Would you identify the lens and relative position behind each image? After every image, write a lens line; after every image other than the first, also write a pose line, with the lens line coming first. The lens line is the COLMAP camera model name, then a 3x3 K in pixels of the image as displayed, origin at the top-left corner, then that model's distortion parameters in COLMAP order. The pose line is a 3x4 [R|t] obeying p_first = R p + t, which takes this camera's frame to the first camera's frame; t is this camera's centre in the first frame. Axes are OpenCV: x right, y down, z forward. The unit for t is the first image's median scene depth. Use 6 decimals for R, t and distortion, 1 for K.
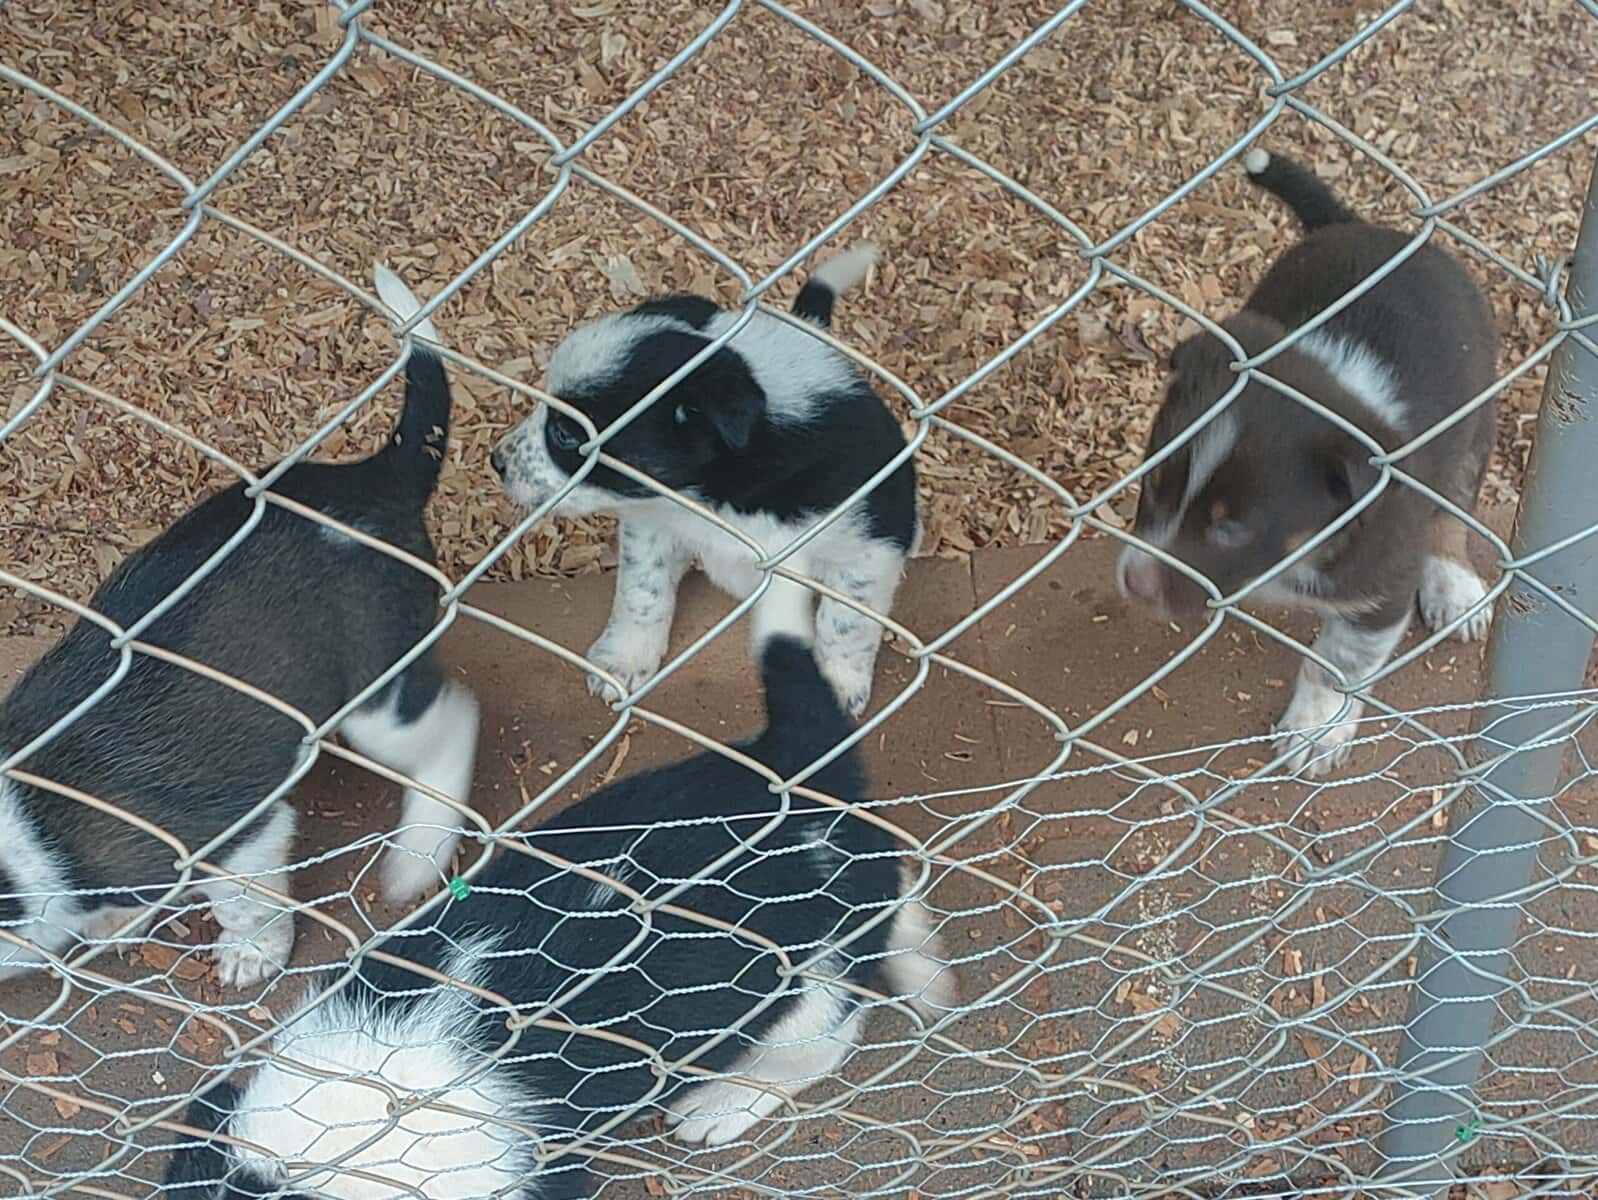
lens RADIAL K [[2630.6, 0, 790.9], [0, 2630.6, 600.1], [0, 0, 1]] dist [0.119564, 0.000000]
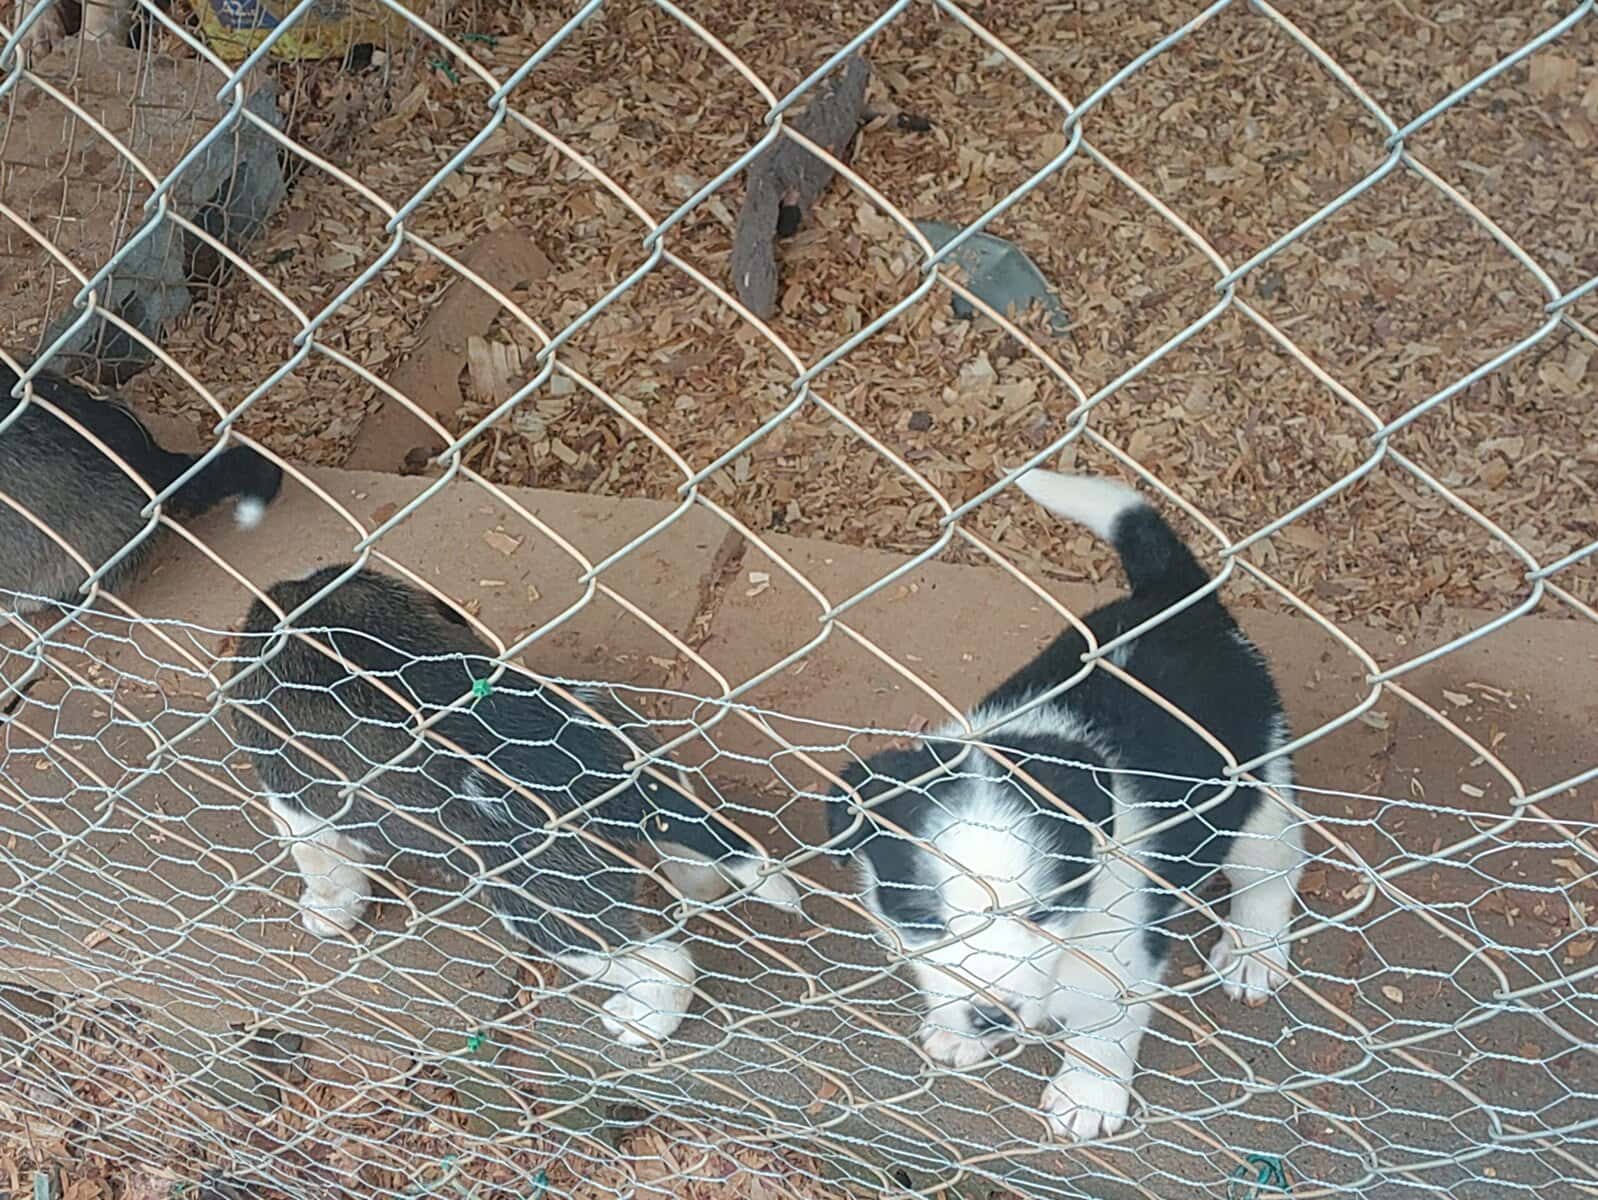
lens RADIAL K [[2630.6, 0, 790.8], [0, 2630.6, 607.8], [0, 0, 1]] dist [0.119564, 0.000000]
pose [[0.924821, 0.179553, -0.335361, -0.067290], [-0.187960, 0.982148, 0.007511, 0.030340], [0.330723, 0.056088, 0.942060, -0.037339]]
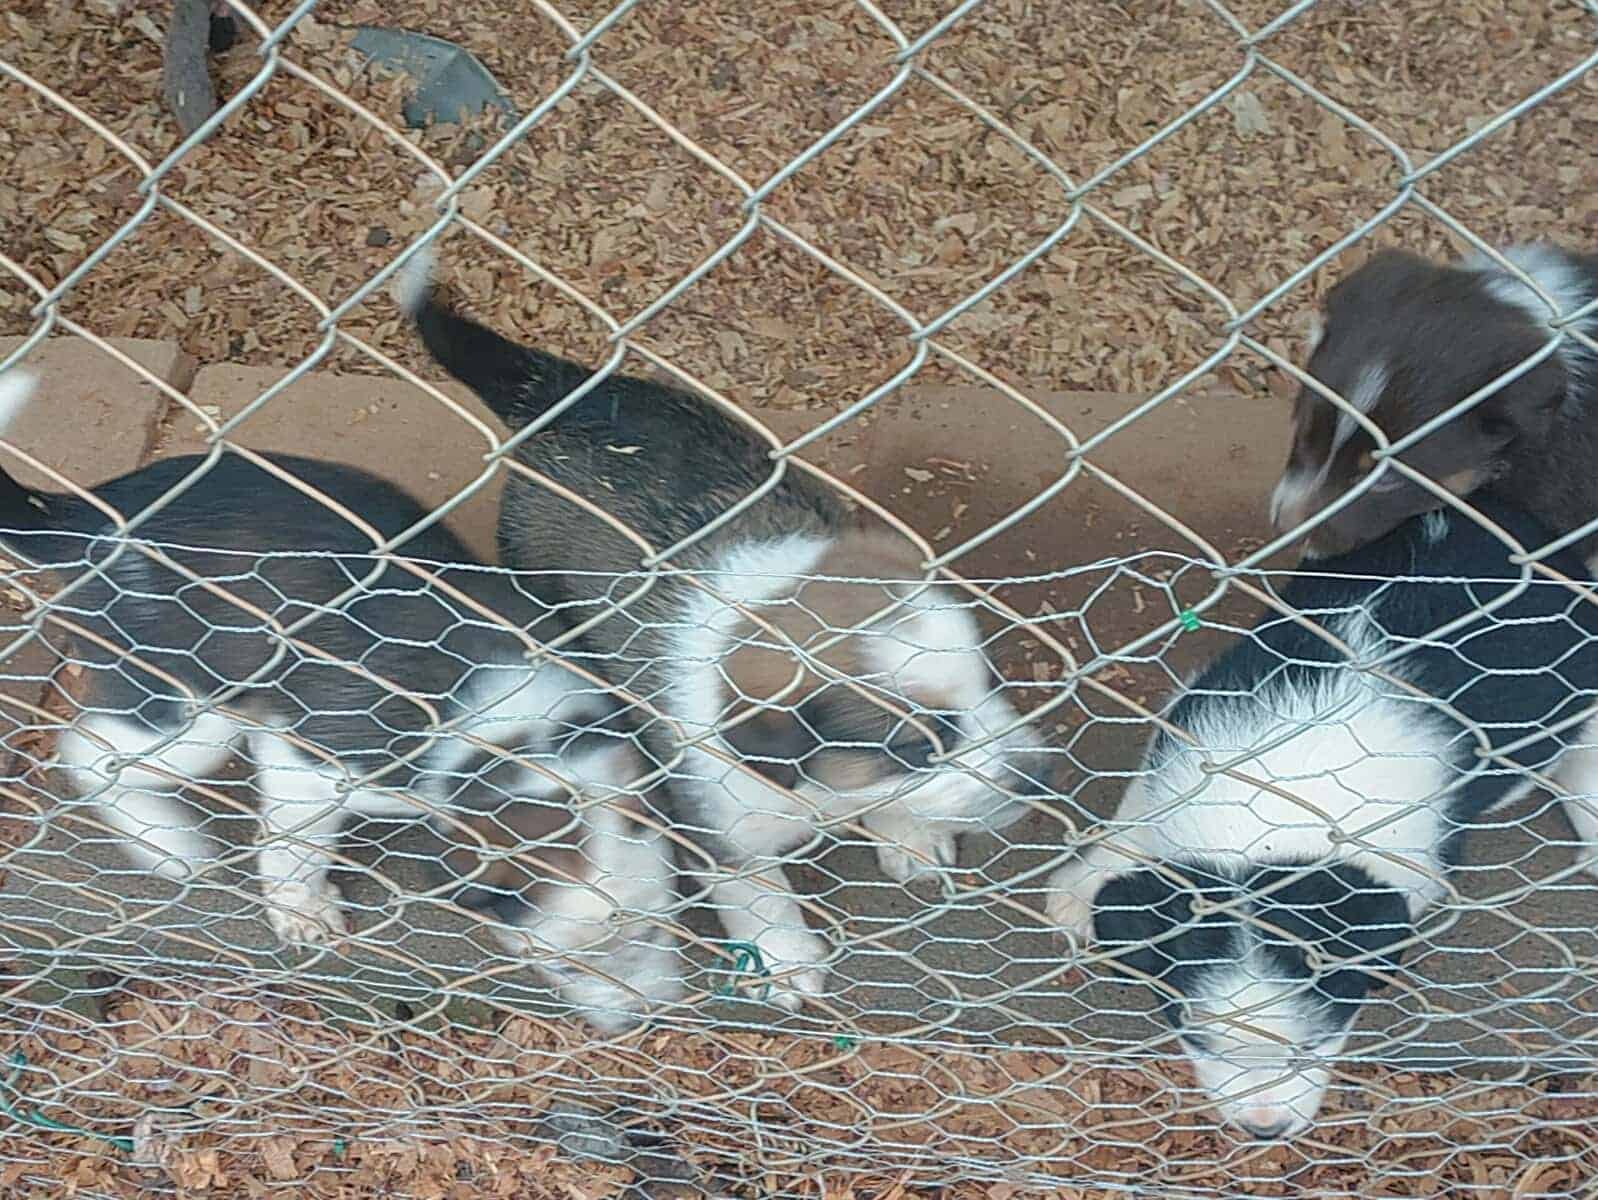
lens RADIAL K [[2630.6, 0, 793.7], [0, 2630.6, 603.8], [0, 0, 1]] dist [0.119564, 0.000000]
pose [[0.980200, 0.111889, -0.163365, -0.047475], [-0.105565, 0.993305, 0.046917, 0.030838], [0.167521, -0.028742, 0.985449, -0.014351]]
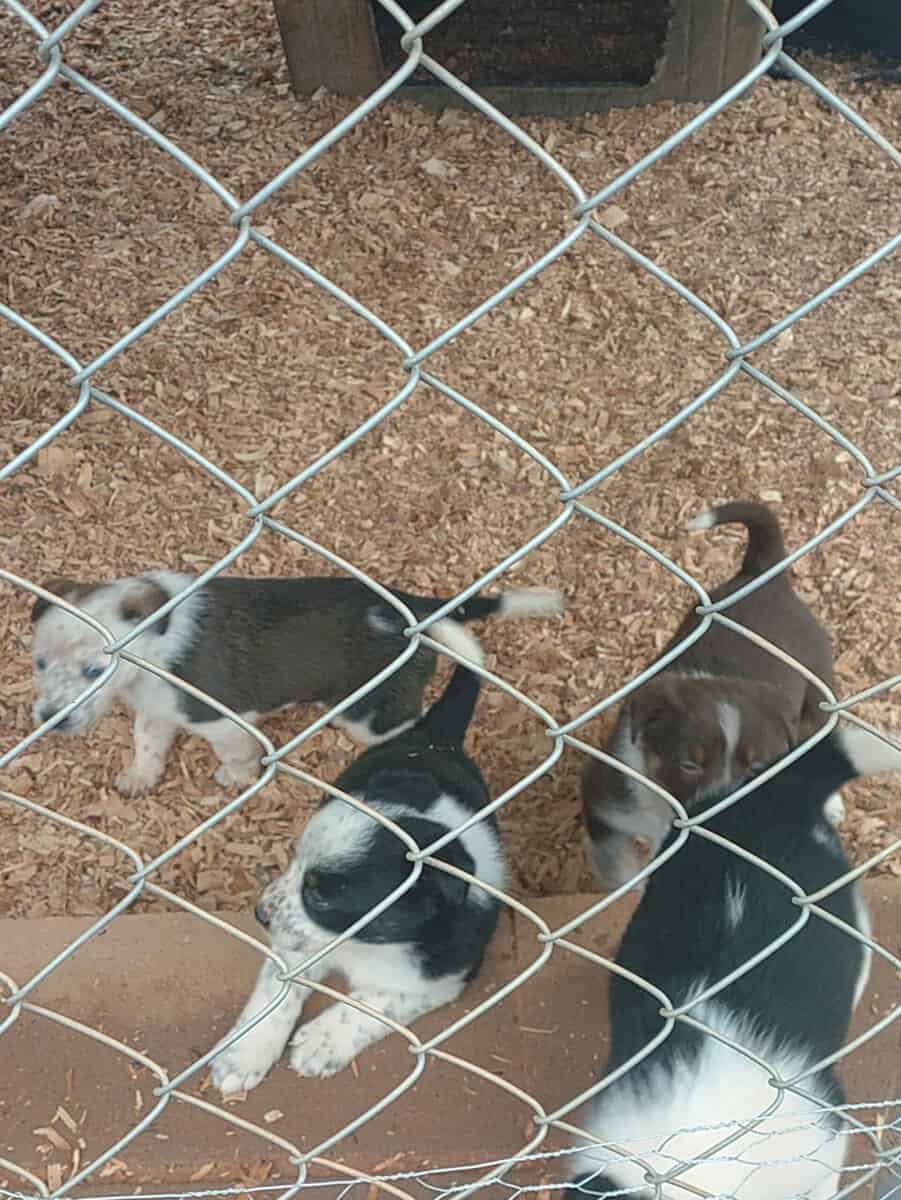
lens RADIAL K [[1975.4, 0, 453.4], [0, 1975.4, 600.1], [0, 0, 1]] dist [0.119564, 0.000000]
pose [[0.999450, 0.032099, 0.008285, 0.021901], [-0.030725, 0.990761, -0.132090, -0.026924], [-0.012448, 0.131763, 0.991203, 0.035317]]
